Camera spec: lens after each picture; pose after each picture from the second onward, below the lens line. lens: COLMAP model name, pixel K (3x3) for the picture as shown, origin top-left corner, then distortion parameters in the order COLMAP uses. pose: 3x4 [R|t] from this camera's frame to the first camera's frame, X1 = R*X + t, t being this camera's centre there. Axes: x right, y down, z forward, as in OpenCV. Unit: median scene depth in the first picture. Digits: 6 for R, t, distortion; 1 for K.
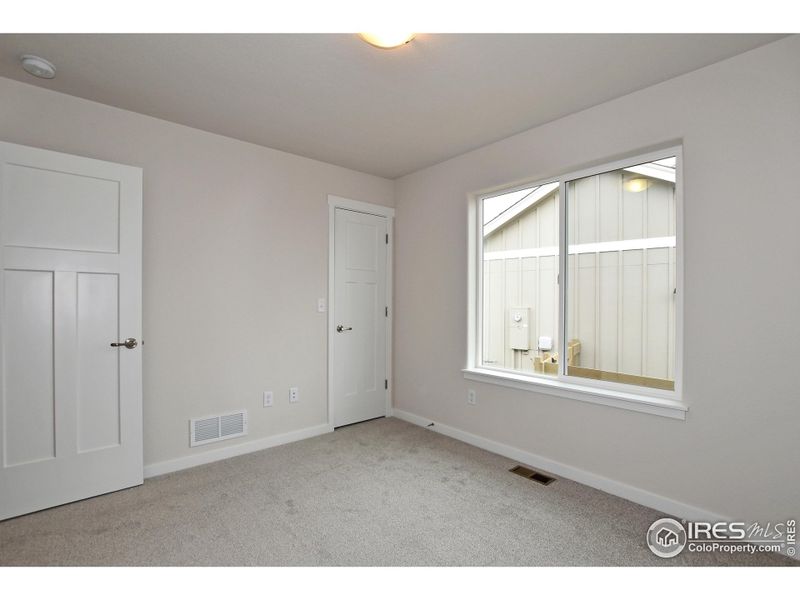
lens RADIAL K [[382.3, 0, 398.6], [0, 382.3, 305.5], [0, 0, 1]] dist [-0.000029, -0.000136]
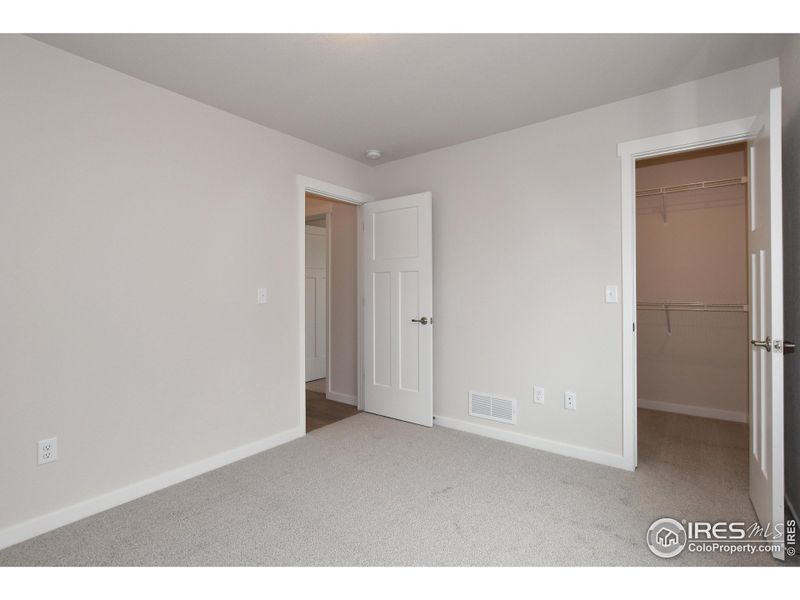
lens RADIAL K [[388.1, 0, 399.3], [0, 388.1, 294.7], [0, 0, 1]] dist [0.000907, 0.000091]
pose [[0.205471, -0.004432, -0.978653, 0.563044], [-0.006920, 0.999958, -0.005981, 0.011758], [0.978639, 0.008002, 0.205432, 0.535737]]
